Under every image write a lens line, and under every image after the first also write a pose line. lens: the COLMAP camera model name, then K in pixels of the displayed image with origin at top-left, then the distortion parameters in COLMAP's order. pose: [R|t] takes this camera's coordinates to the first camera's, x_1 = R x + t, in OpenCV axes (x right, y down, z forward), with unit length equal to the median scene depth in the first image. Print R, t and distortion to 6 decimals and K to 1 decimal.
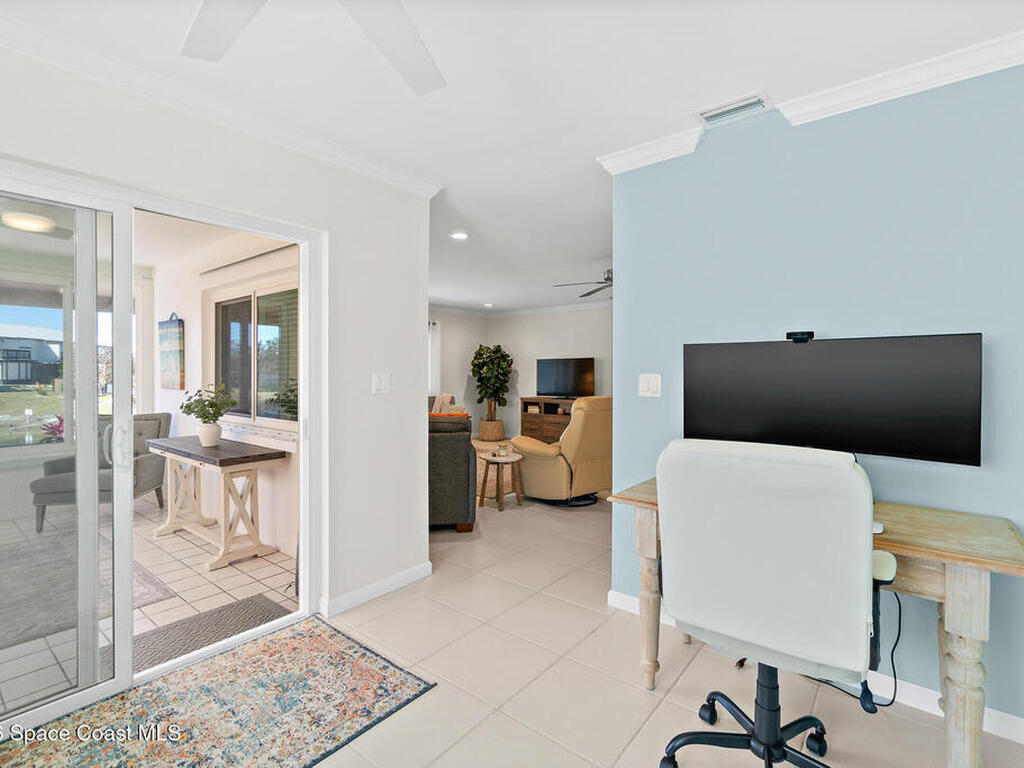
lens RADIAL K [[503.9, 0, 506.6], [0, 503.9, 376.3], [0, 0, 1]] dist [-0.010473, 0.003322]
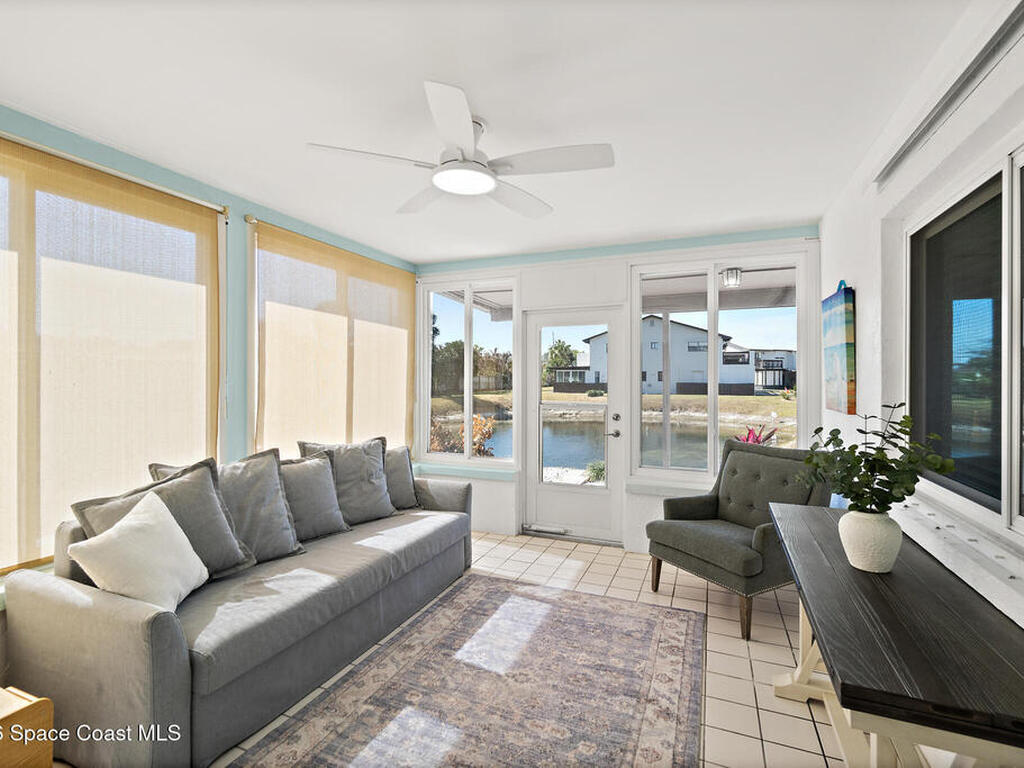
lens RADIAL K [[503.9, 0, 494.1], [0, 503.9, 372.9], [0, 0, 1]] dist [-0.010473, 0.003322]
pose [[0.273390, -0.008699, -0.961864, -0.229974], [-0.011077, 0.999864, -0.012191, -0.008327], [0.961839, 0.013988, 0.273257, 0.484632]]
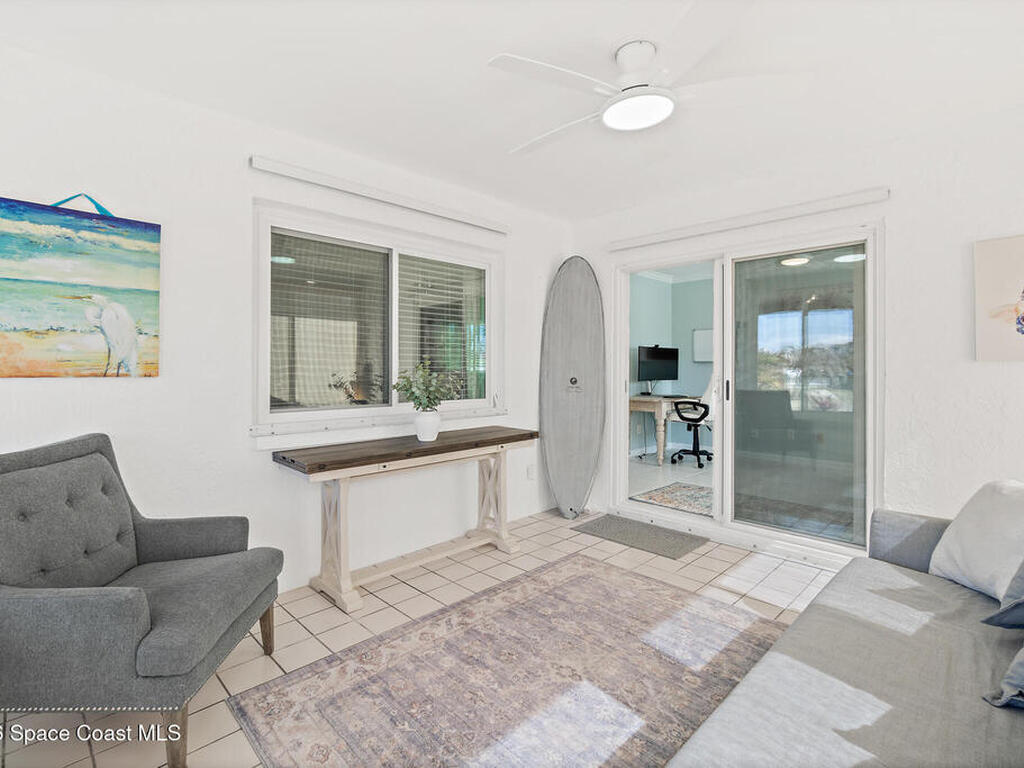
lens RADIAL K [[503.9, 0, 501.4], [0, 503.9, 366.4], [0, 0, 1]] dist [-0.010473, 0.003322]
pose [[0.111733, 0.001031, 0.993738, -1.105615], [0.005574, 0.999983, -0.001665, 0.020468], [-0.993723, 0.005725, 0.111725, 0.648868]]
